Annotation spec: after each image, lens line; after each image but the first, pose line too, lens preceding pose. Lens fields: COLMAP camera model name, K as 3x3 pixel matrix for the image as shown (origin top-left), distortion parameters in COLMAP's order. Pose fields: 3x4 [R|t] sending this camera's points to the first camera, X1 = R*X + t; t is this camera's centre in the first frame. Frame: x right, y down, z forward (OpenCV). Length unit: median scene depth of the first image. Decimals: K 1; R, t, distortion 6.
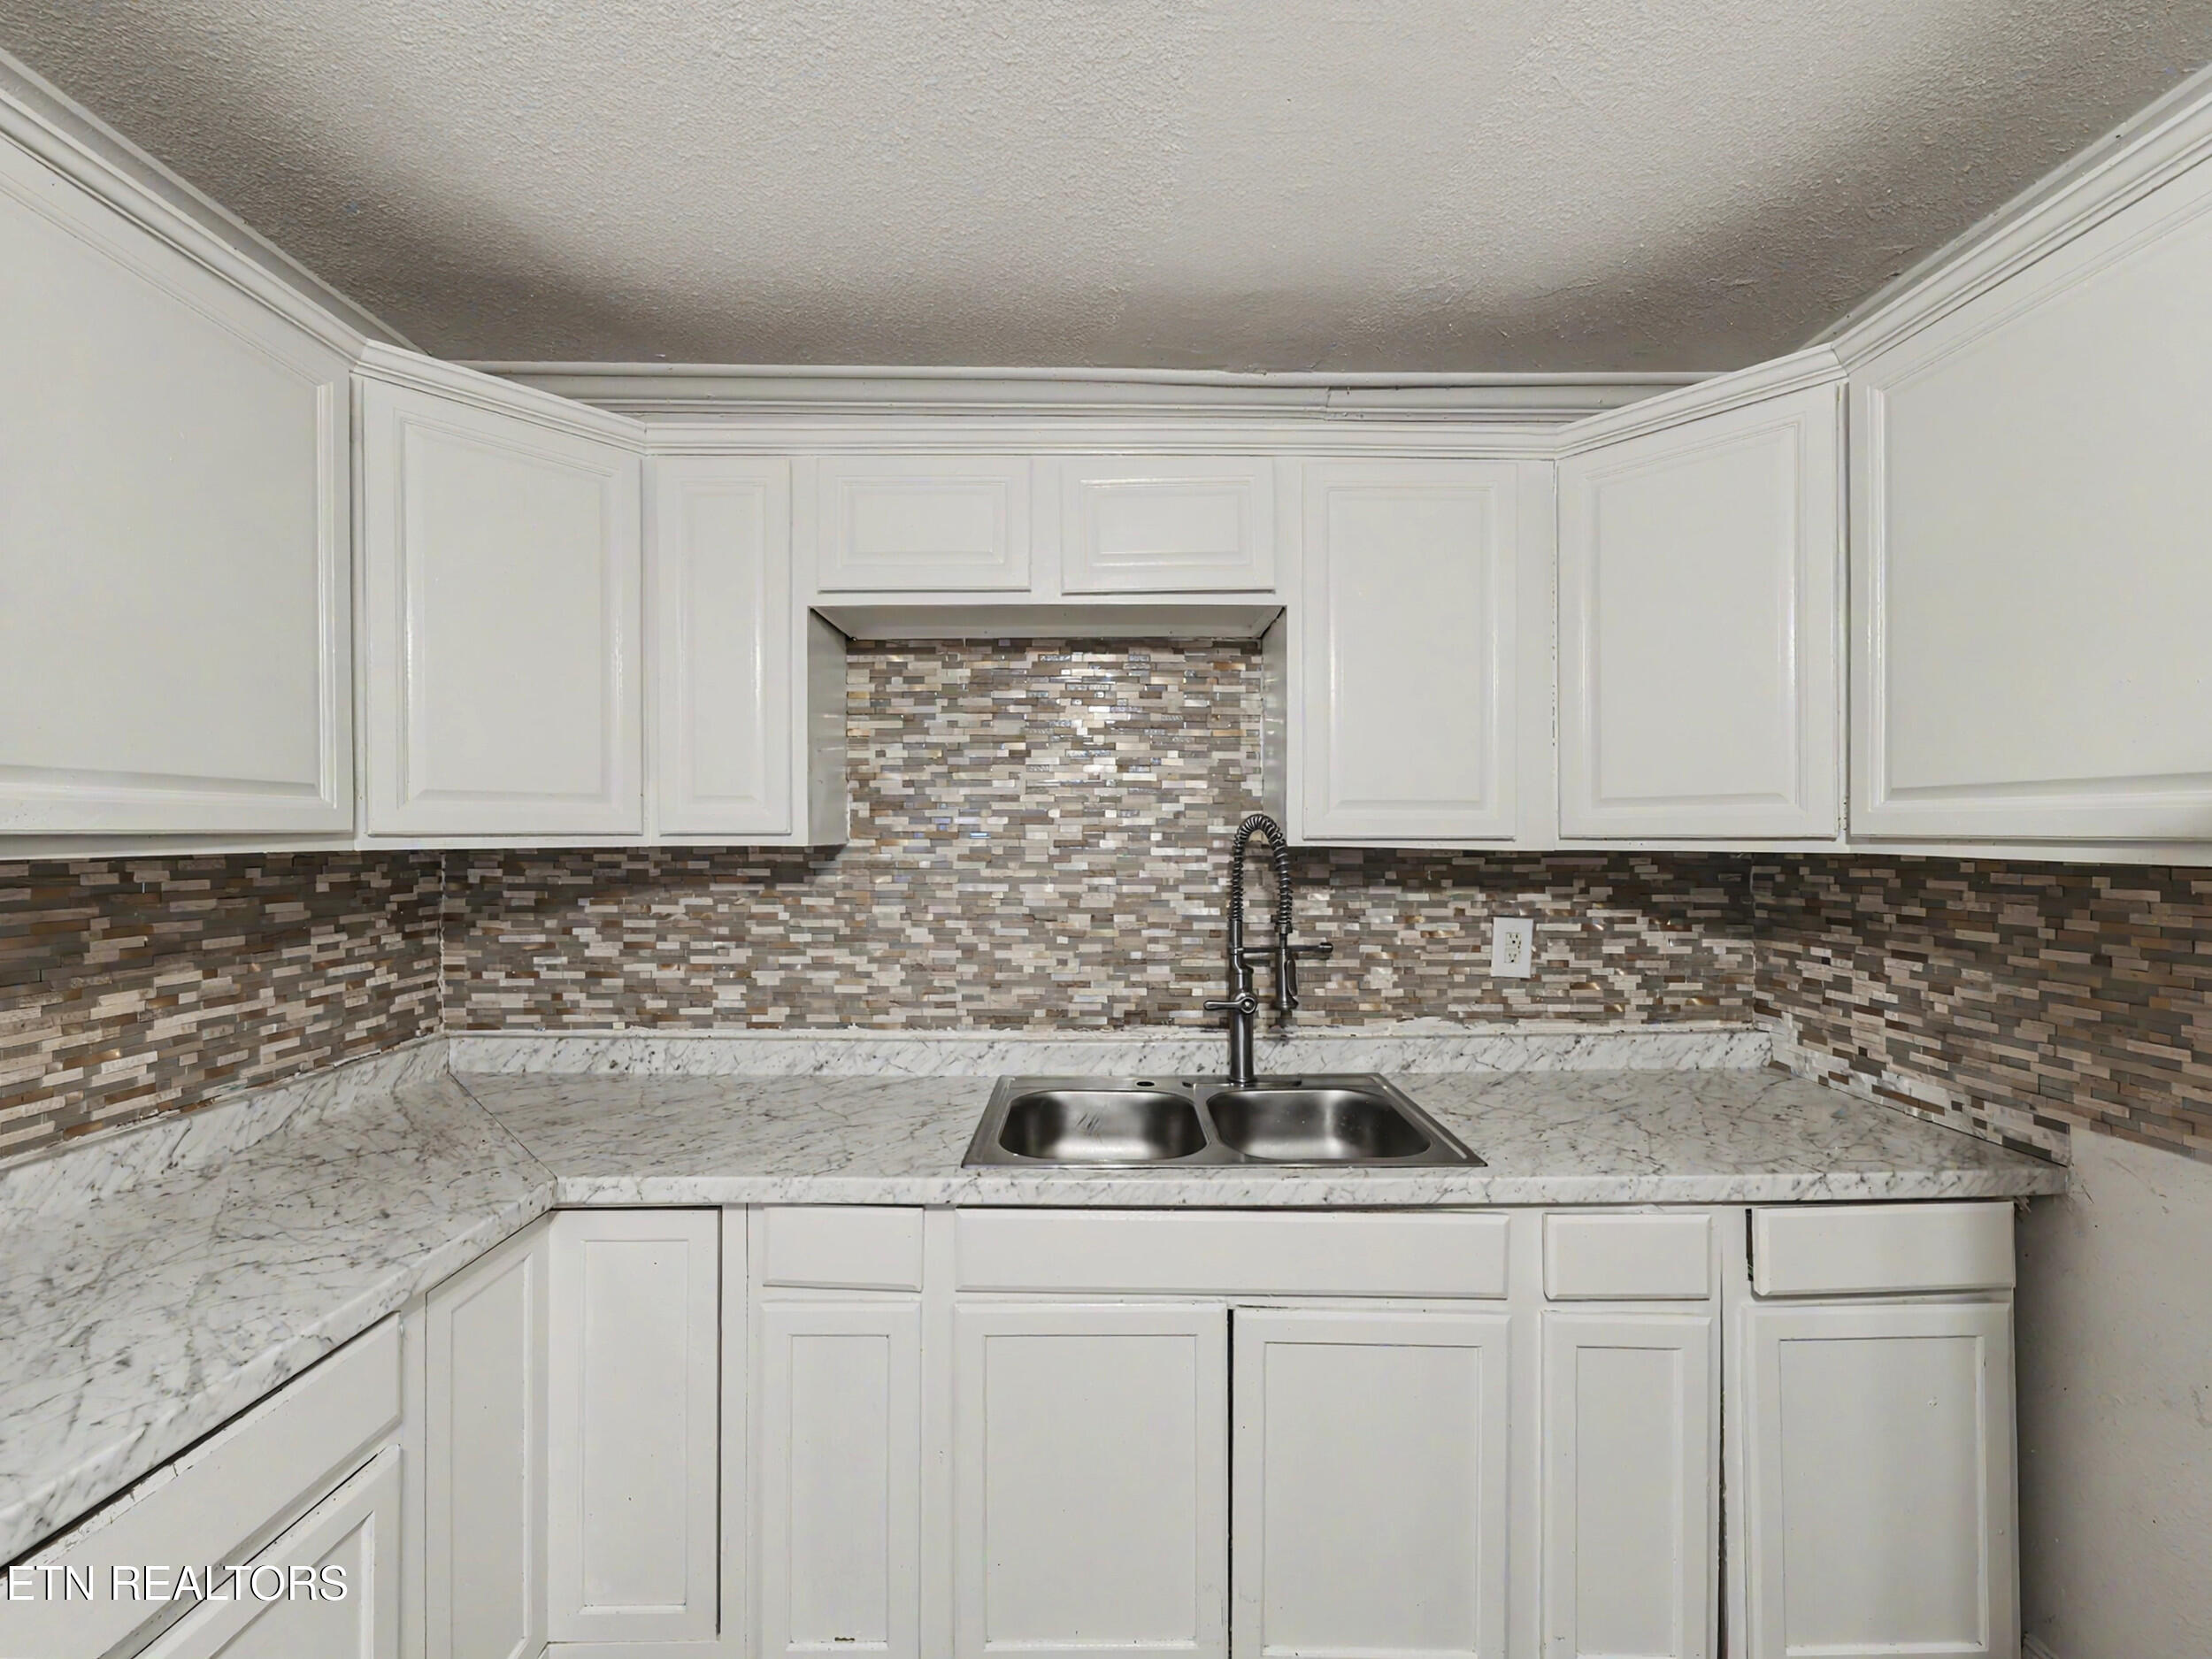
lens RADIAL K [[892.3, 0, 1107.9], [0, 892.3, 836.7], [0, 0, 1]] dist [0.001242, 0.000208]
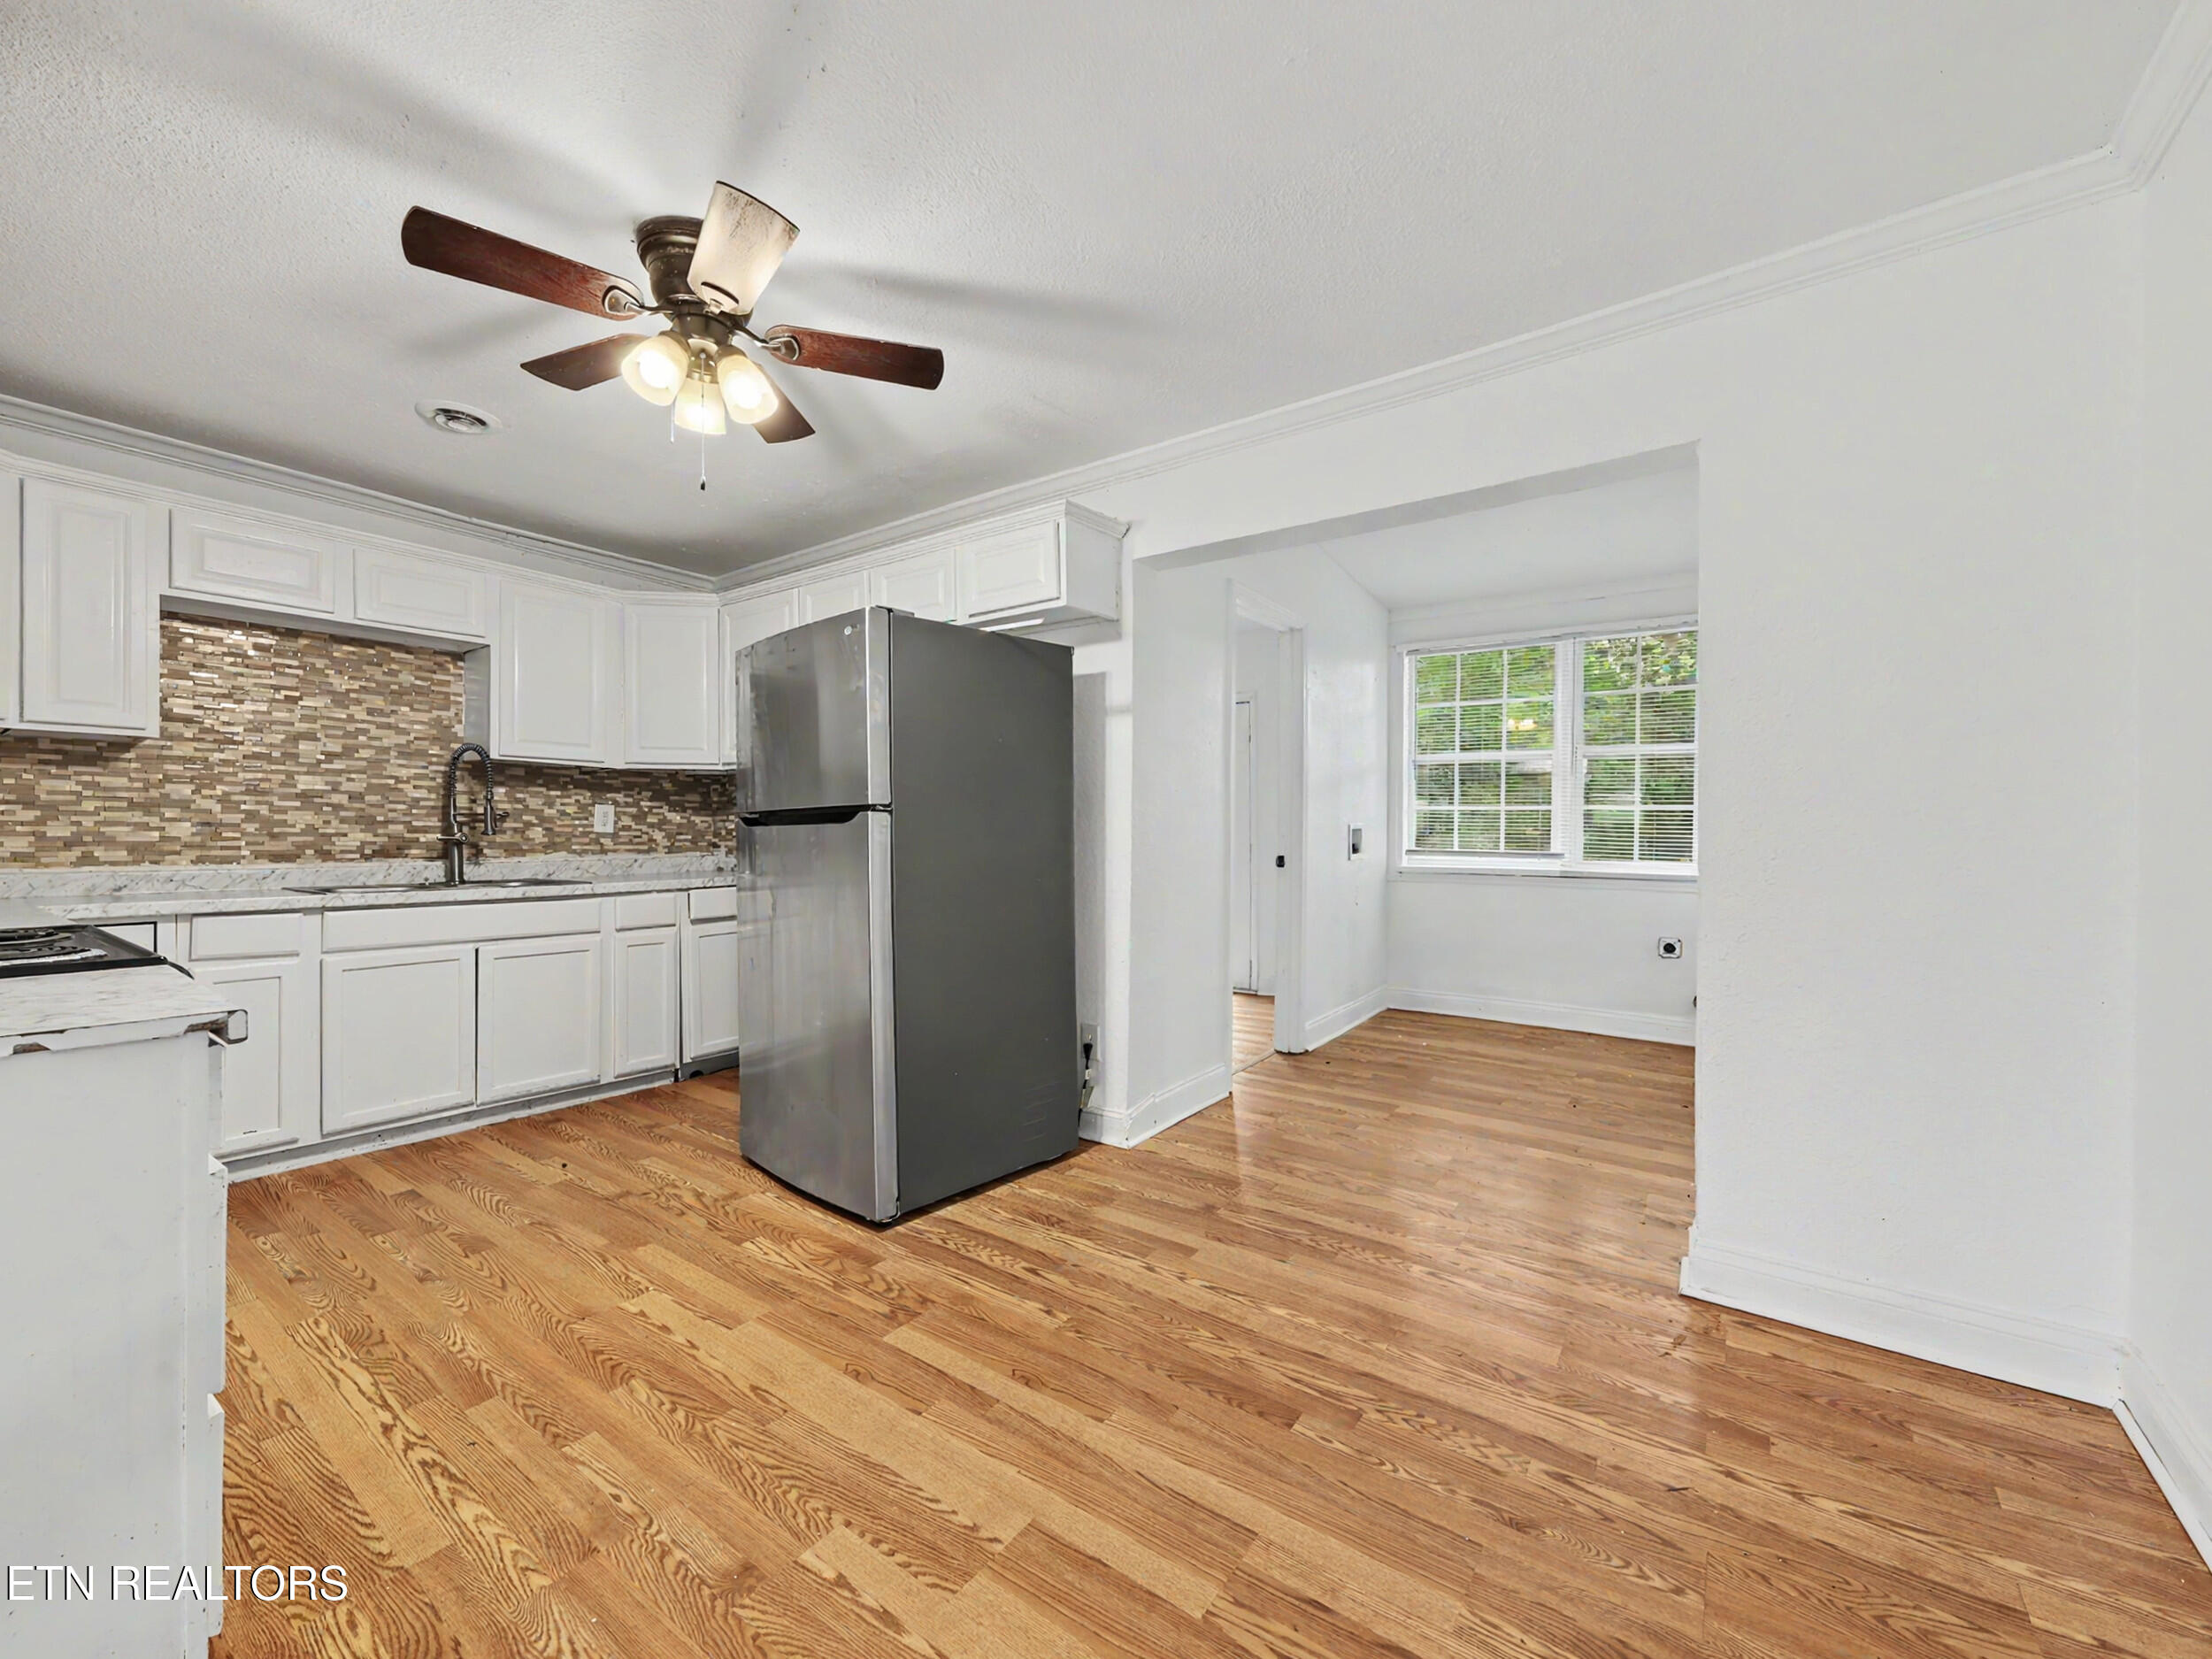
lens RADIAL K [[867.2, 0, 1100.0], [0, 867.2, 834.8], [0, 0, 1]] dist [-0.001701, -0.000451]
pose [[0.601089, 0.001831, 0.799180, -0.489227], [0.001671, 0.999992, -0.003548, 0.173642], [-0.799180, 0.003468, 0.601082, -1.191978]]
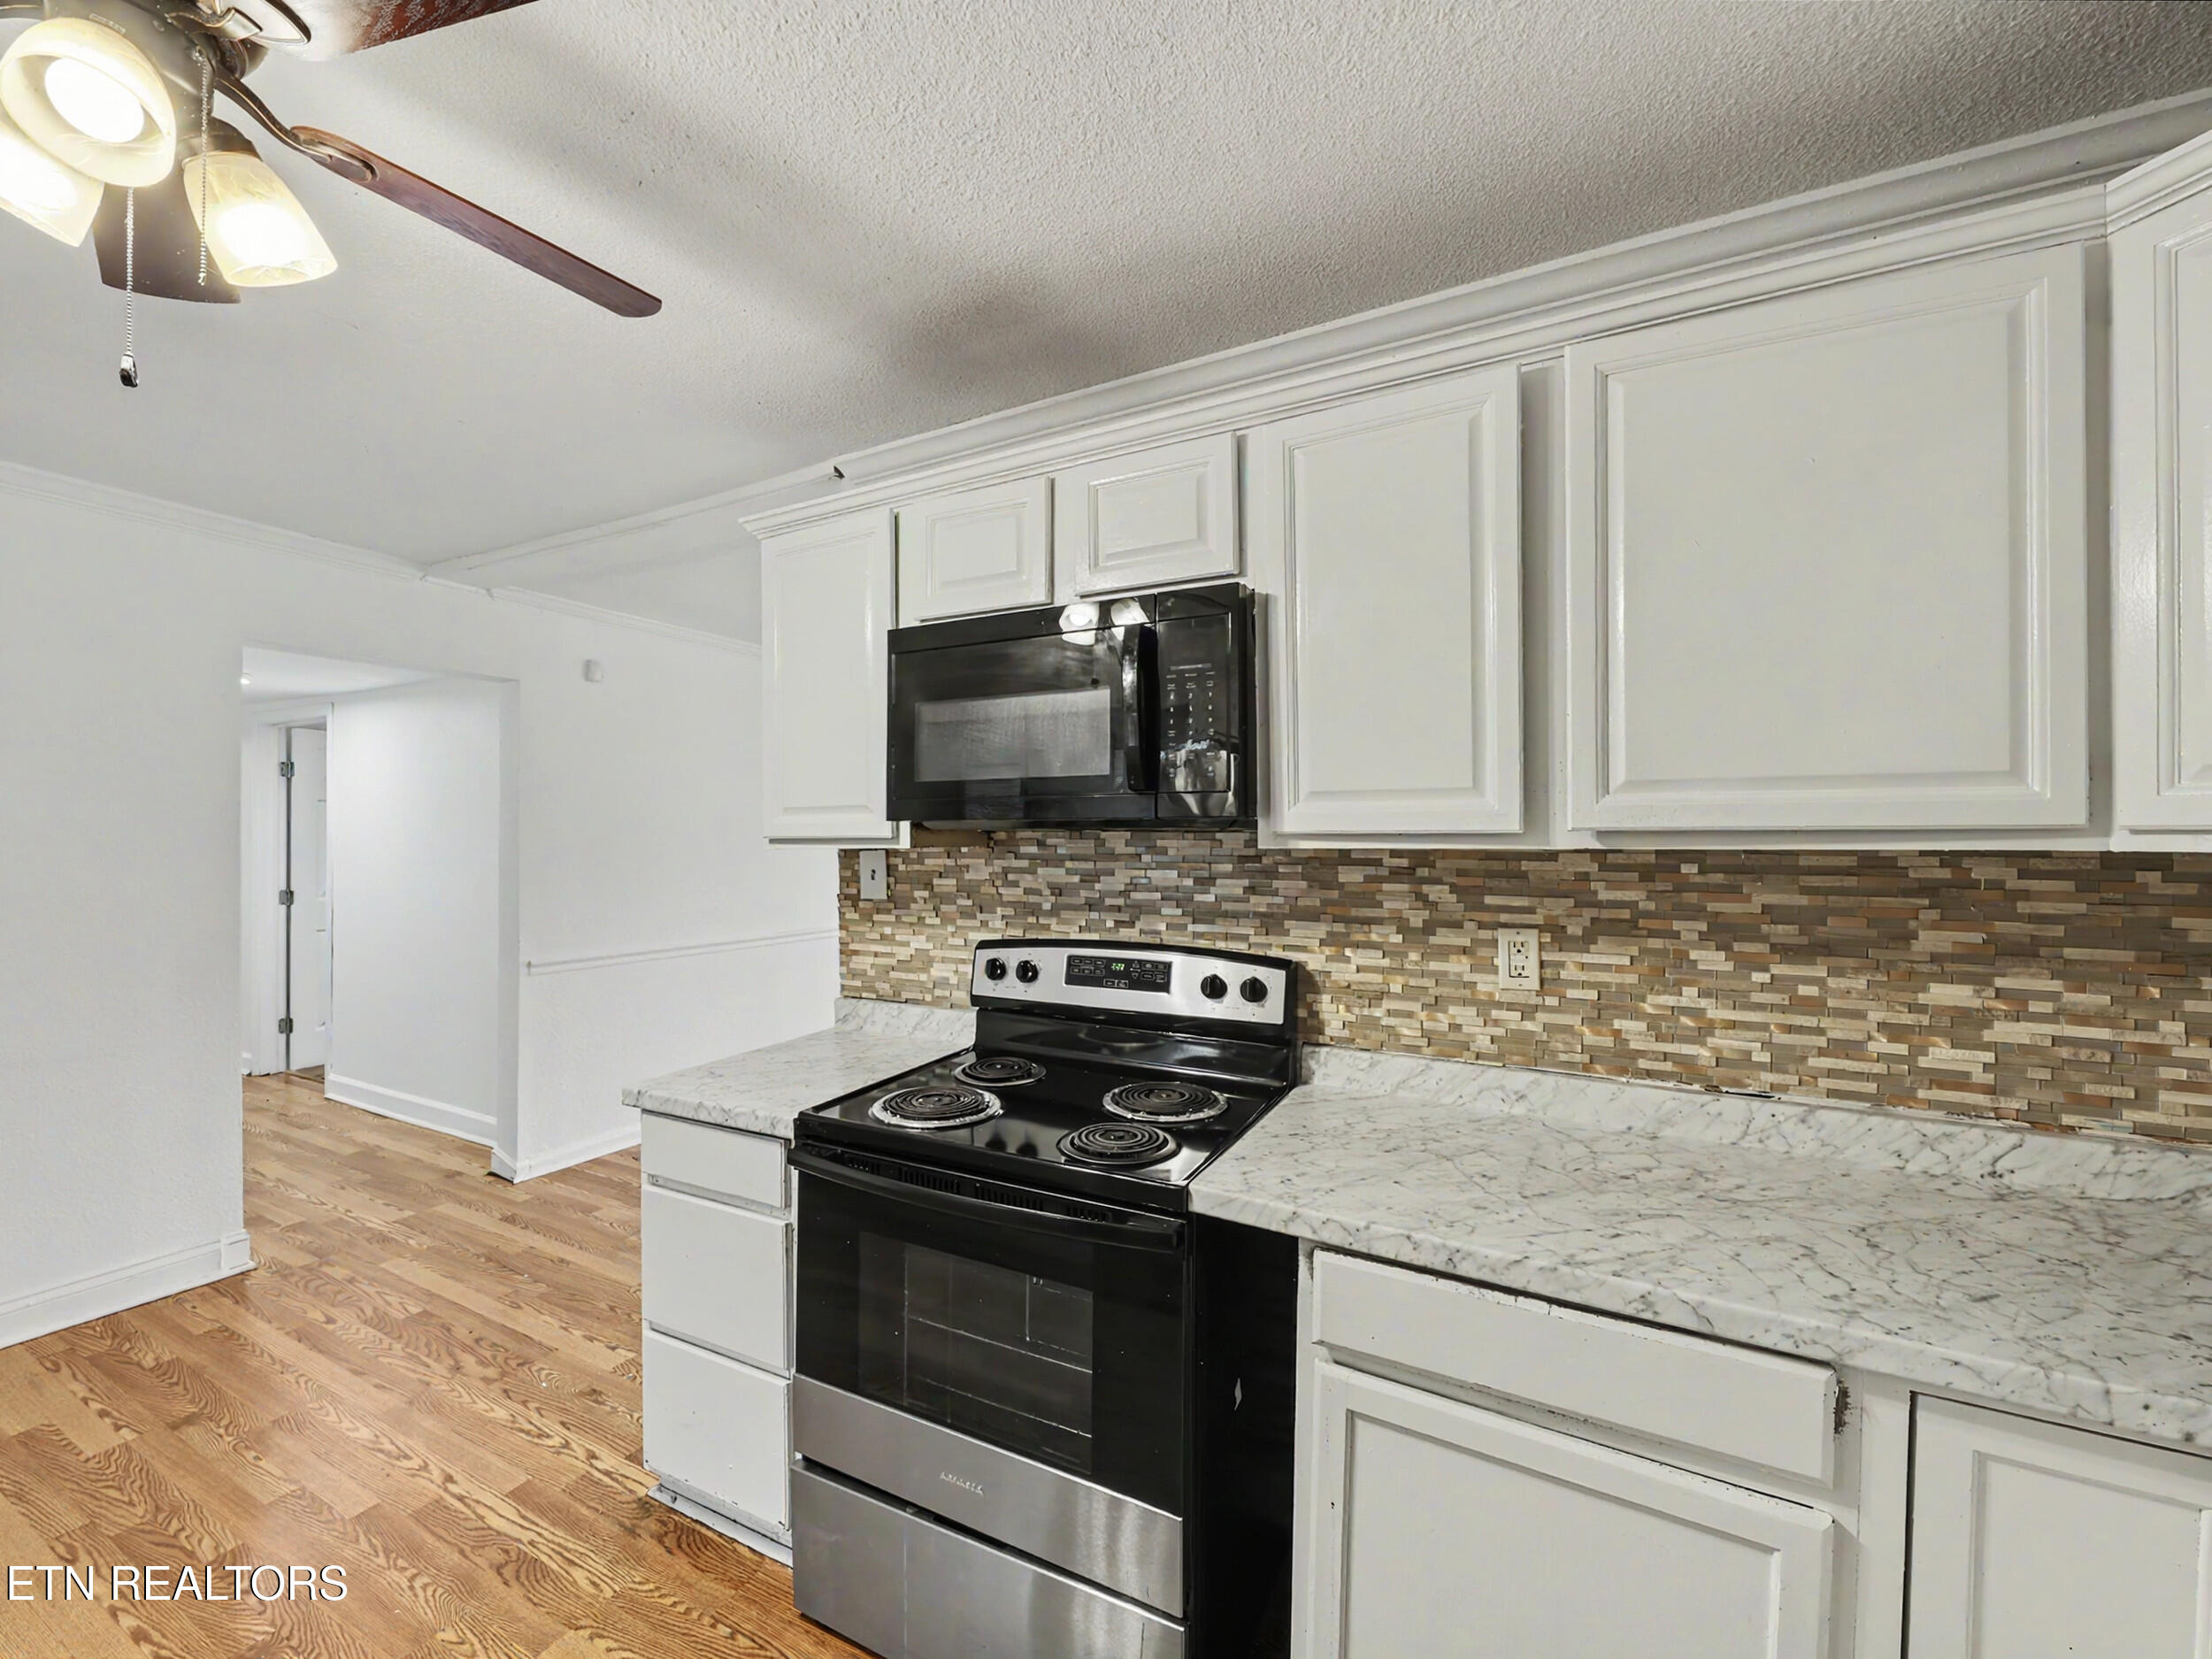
lens RADIAL K [[892.3, 0, 1107.9], [0, 892.3, 836.7], [0, 0, 1]] dist [0.001242, 0.000208]
pose [[-0.471423, 0.002460, -0.881904, 0.186552], [-0.002396, 0.999989, 0.004071, 0.002090], [0.881904, 0.004033, -0.471412, 0.455549]]
